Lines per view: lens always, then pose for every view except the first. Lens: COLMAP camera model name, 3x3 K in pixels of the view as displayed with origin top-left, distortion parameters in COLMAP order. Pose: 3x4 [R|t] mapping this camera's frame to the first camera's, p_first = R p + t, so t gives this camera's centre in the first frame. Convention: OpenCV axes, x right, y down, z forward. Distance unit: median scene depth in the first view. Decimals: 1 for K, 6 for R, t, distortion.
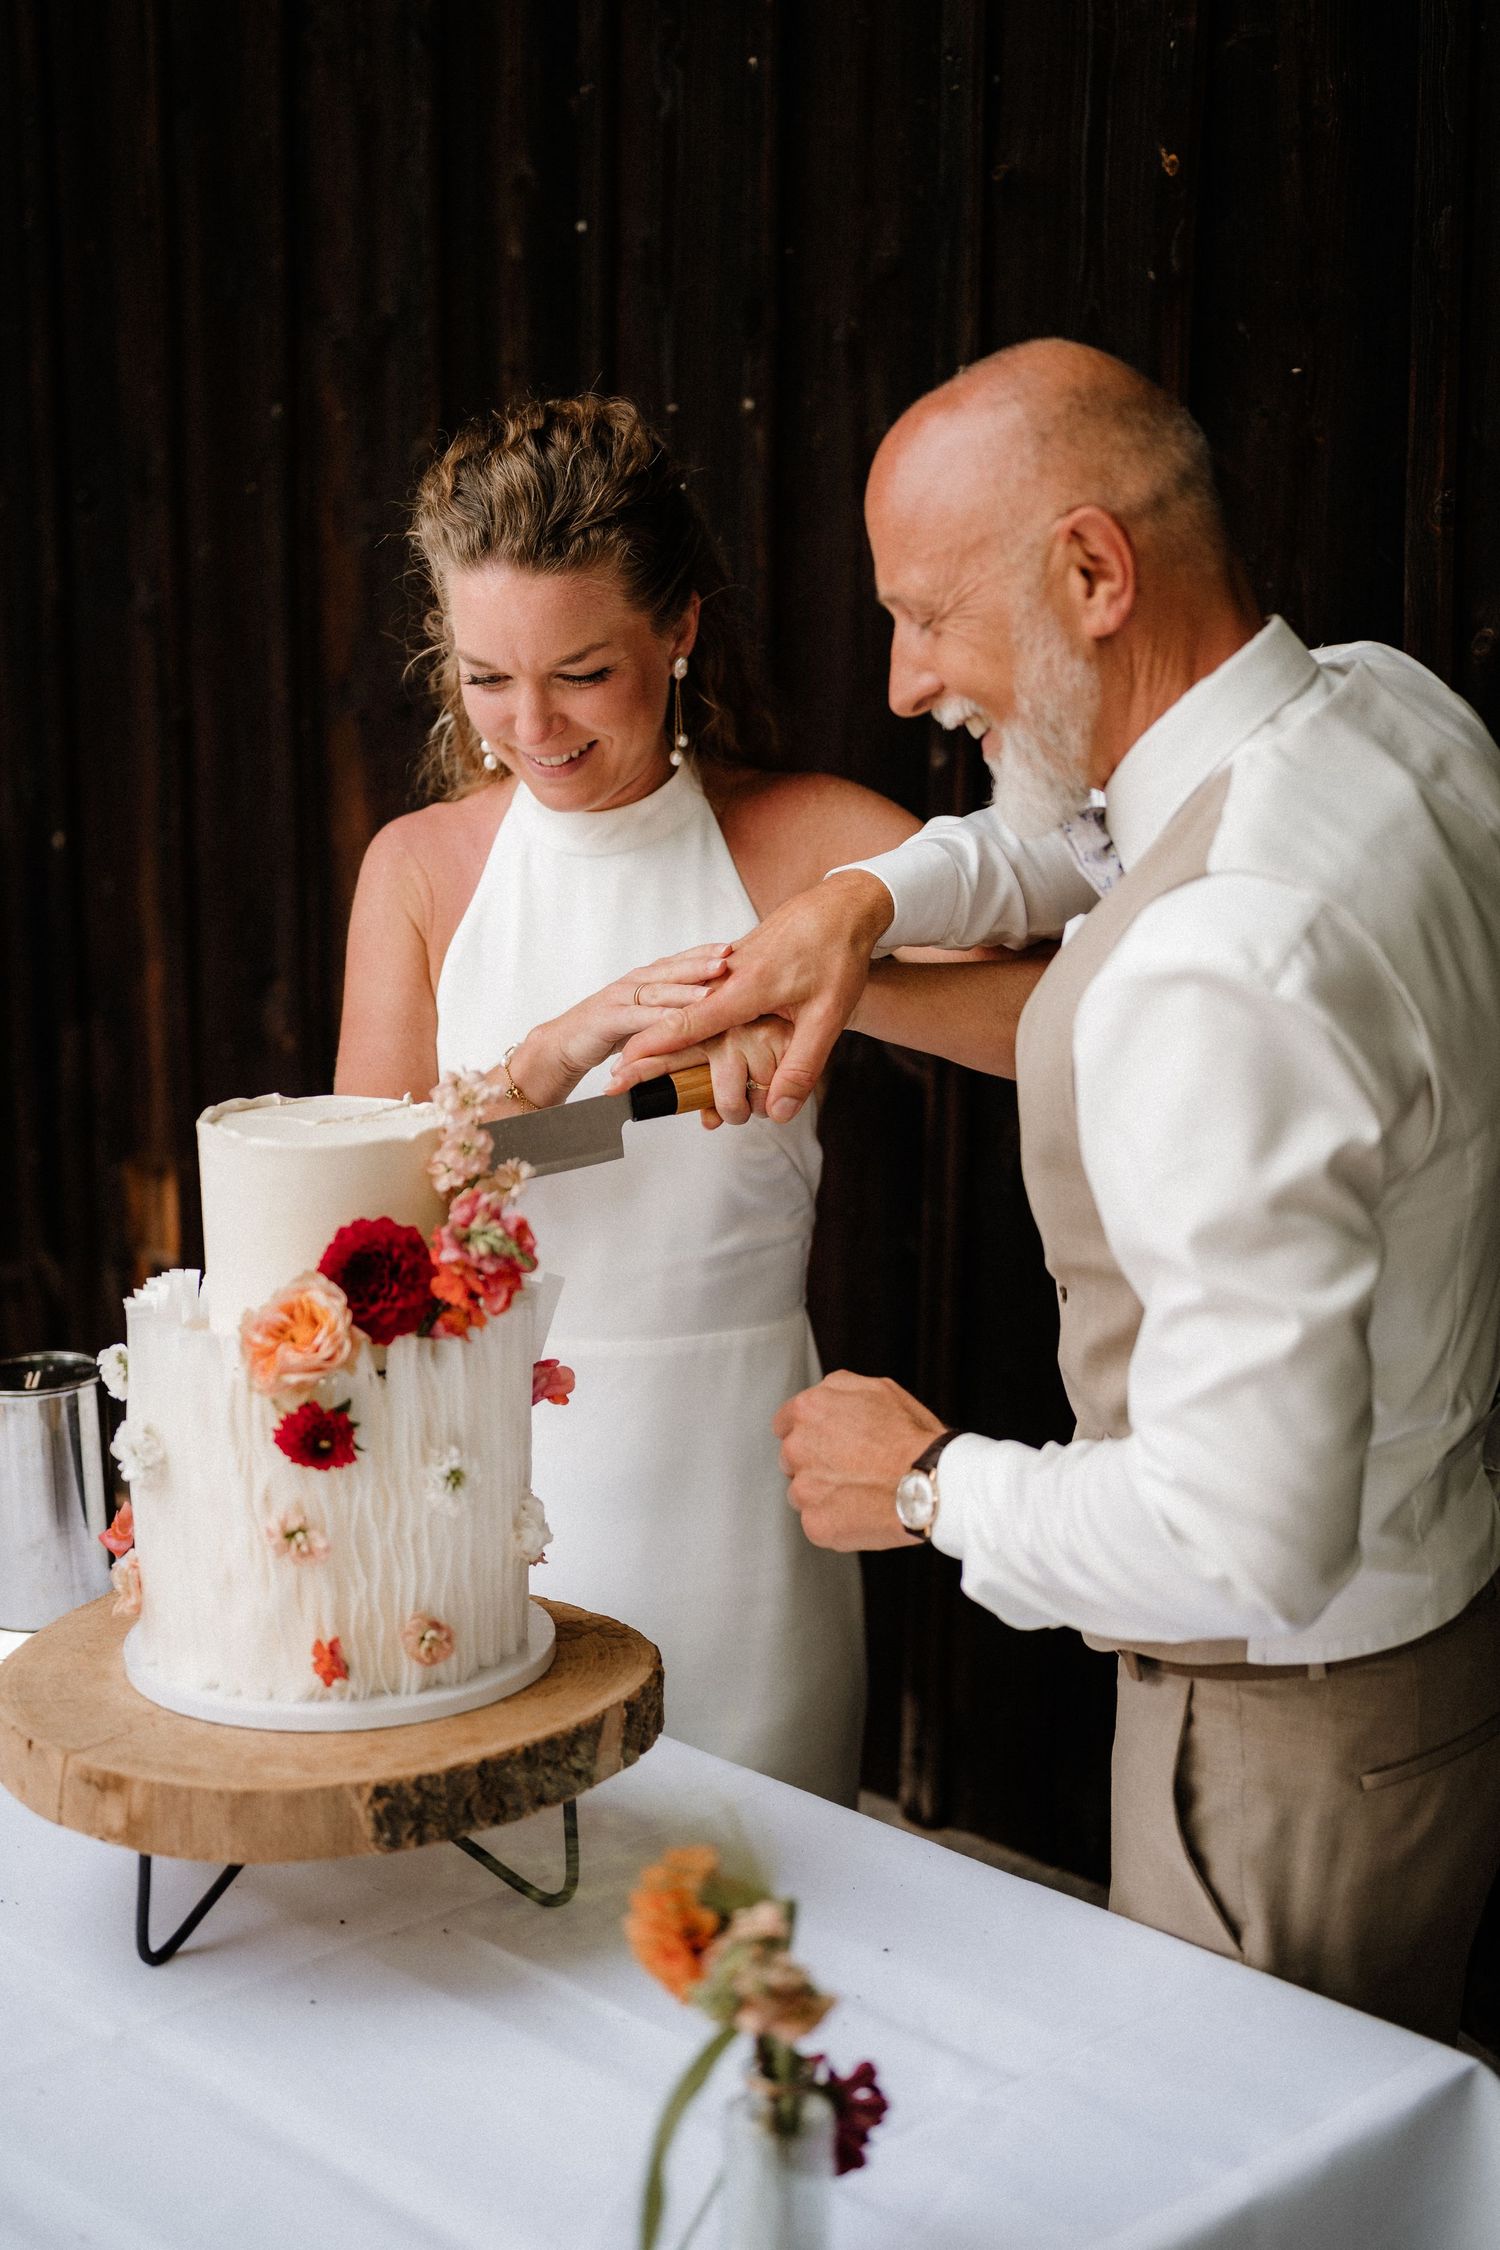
lens RADIAL K [[3134.7, 0, 761.9], [0, 3134.7, 1136.8], [0, 0, 1]] dist [0.069530, 0.000000]
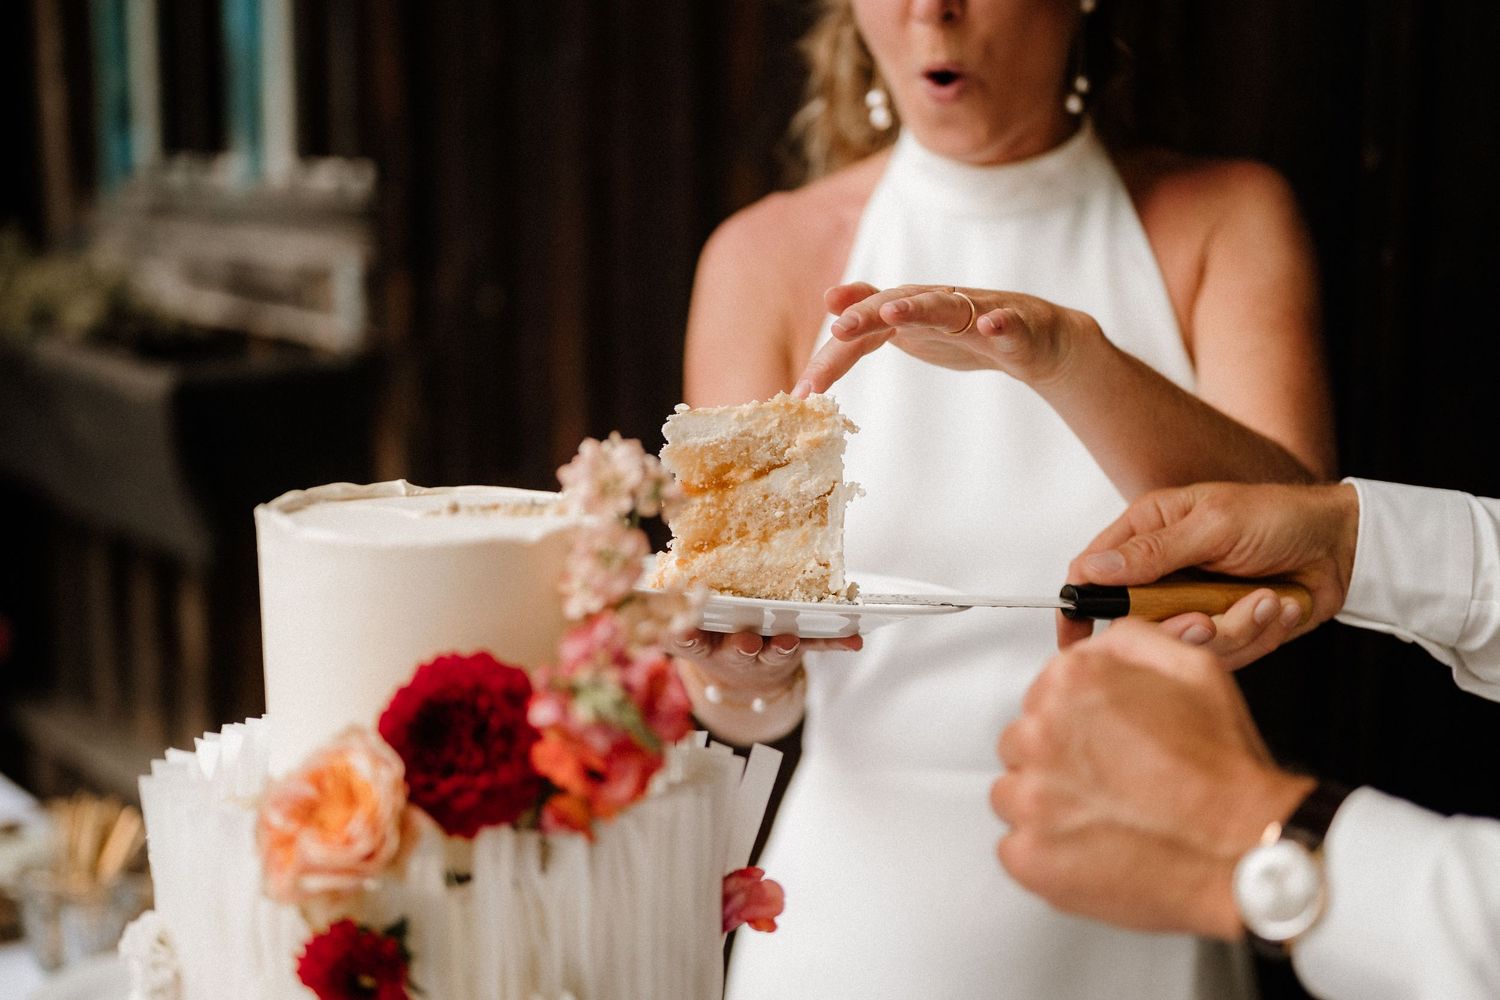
lens RADIAL K [[2089.8, 0, 748.4], [0, 2089.8, 507.8], [0, 0, 1]] dist [0.069530, 0.000000]
pose [[0.971368, 0.035462, -0.234920, 0.042503], [-0.049236, 0.997379, -0.053027, 0.015505], [0.232423, 0.063075, 0.970567, 0.558564]]
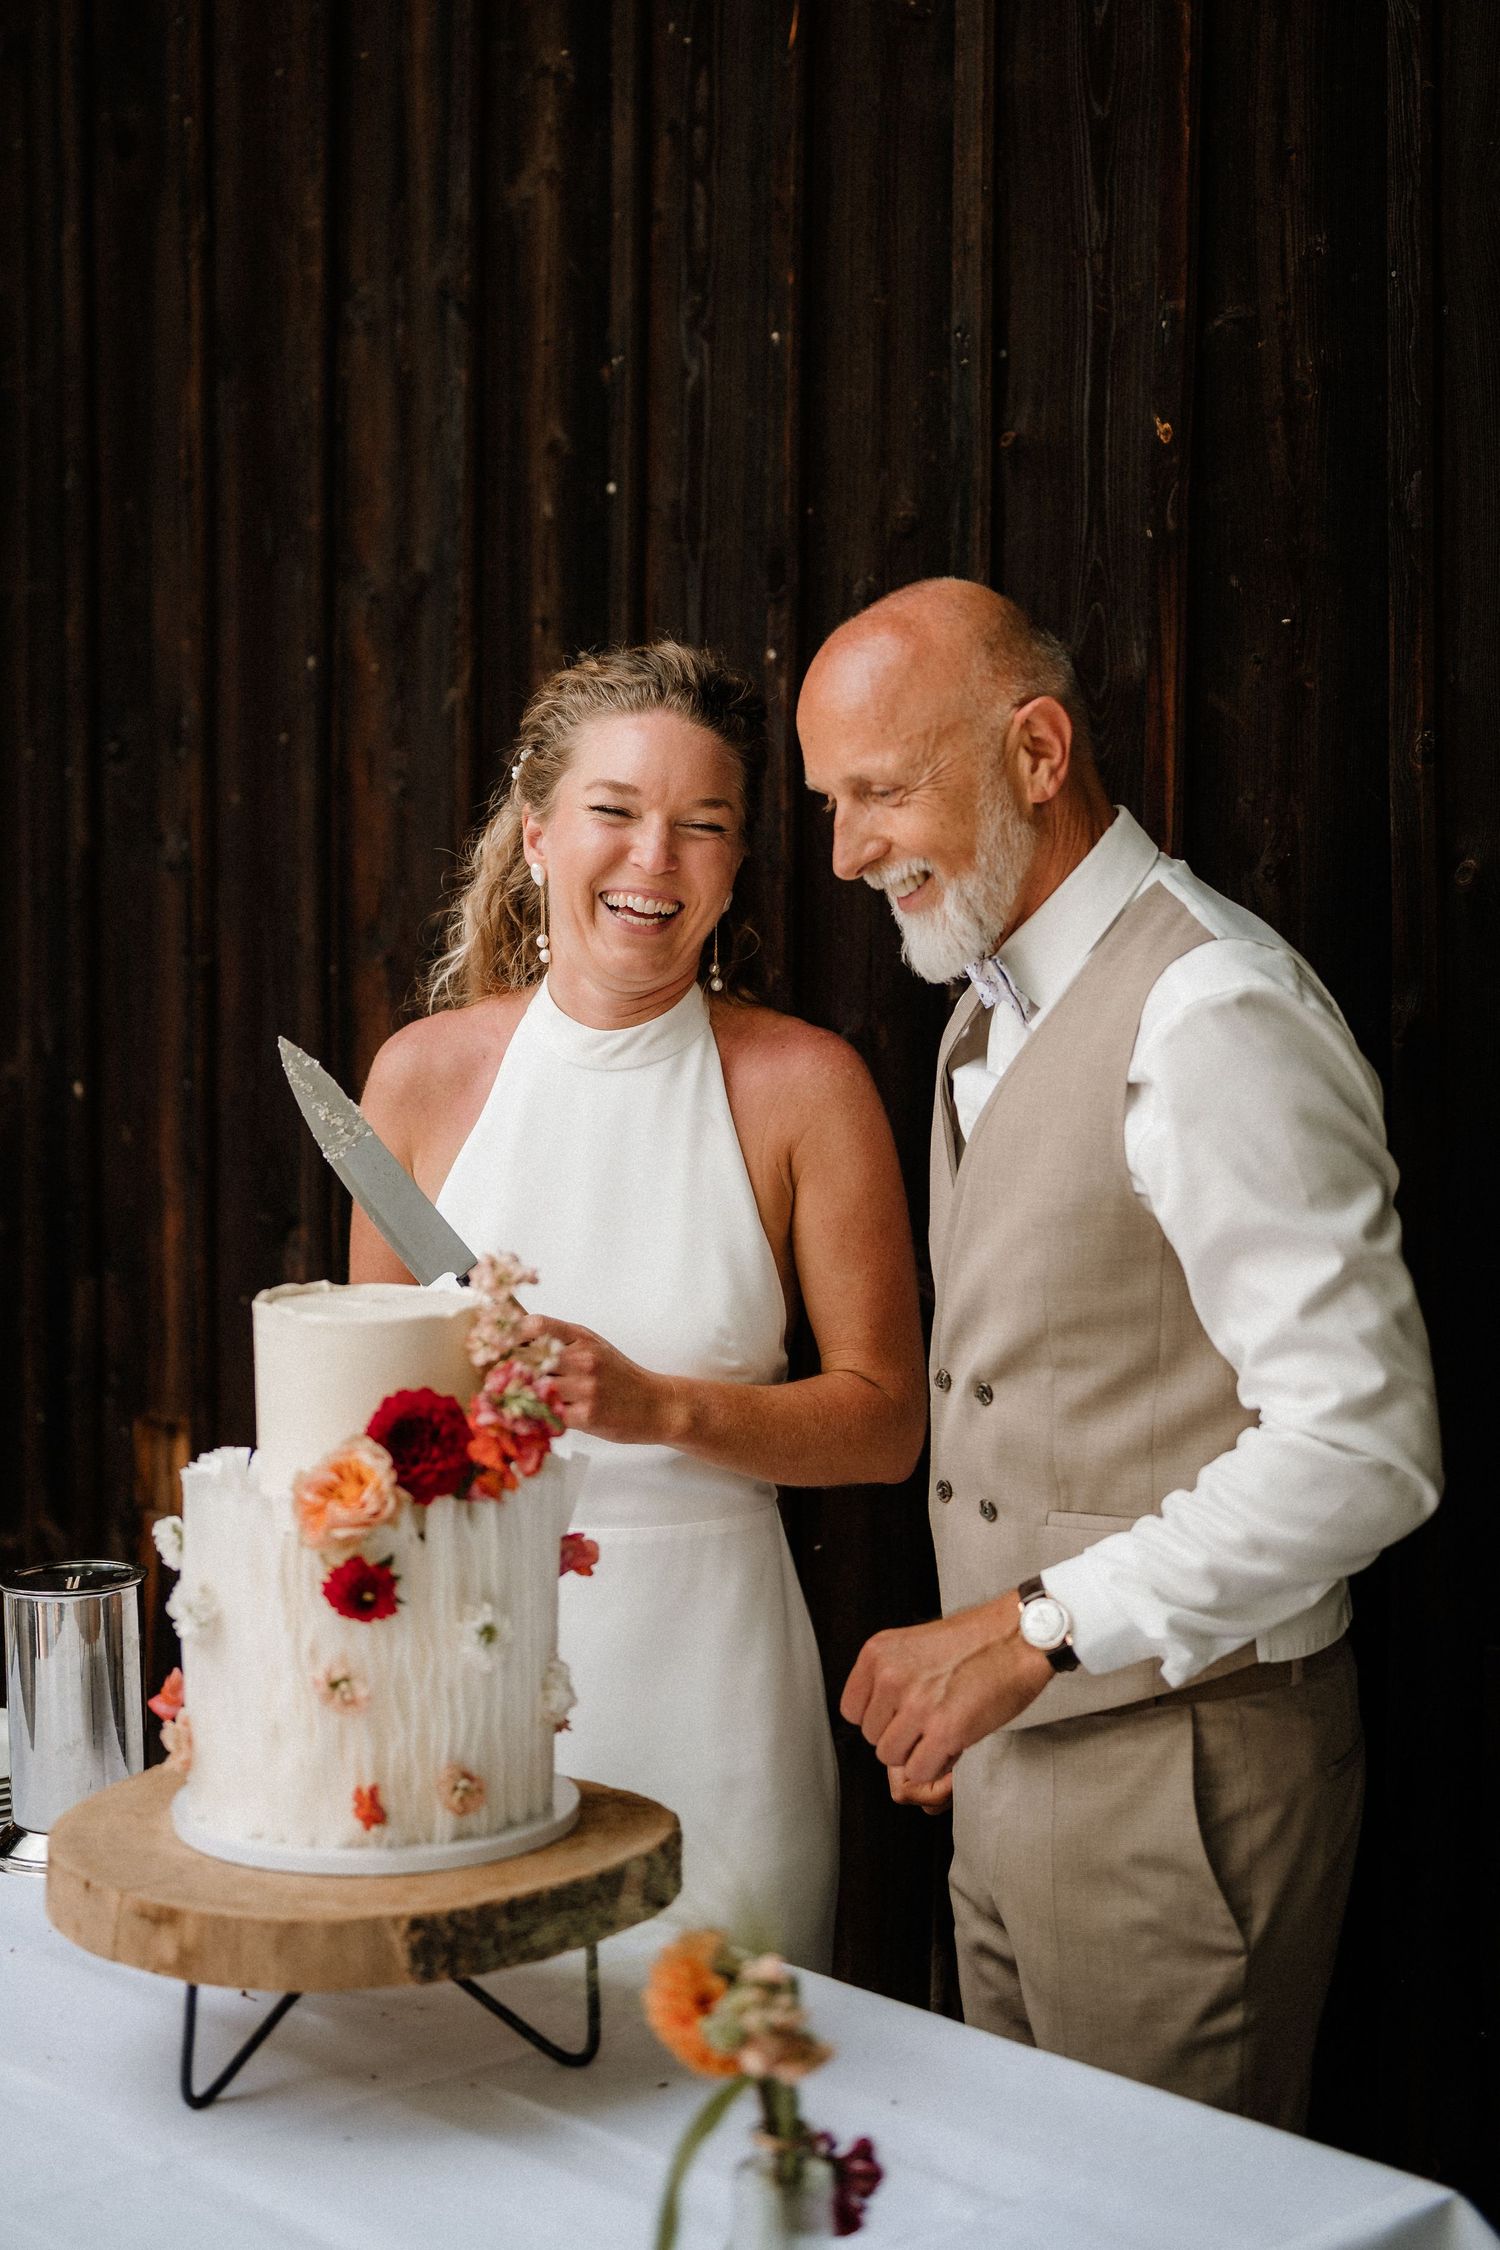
lens RADIAL K [[3731.6, 0, 730.9], [0, 3731.6, 1118.1], [0, 0, 1]] dist [0.141657, 0.000000]
pose [[0.999741, 0.000124, -0.022742, 0.014222], [-0.002549, 0.994293, -0.106655, 0.069583], [0.022599, 0.106685, 0.994036, -0.286962]]
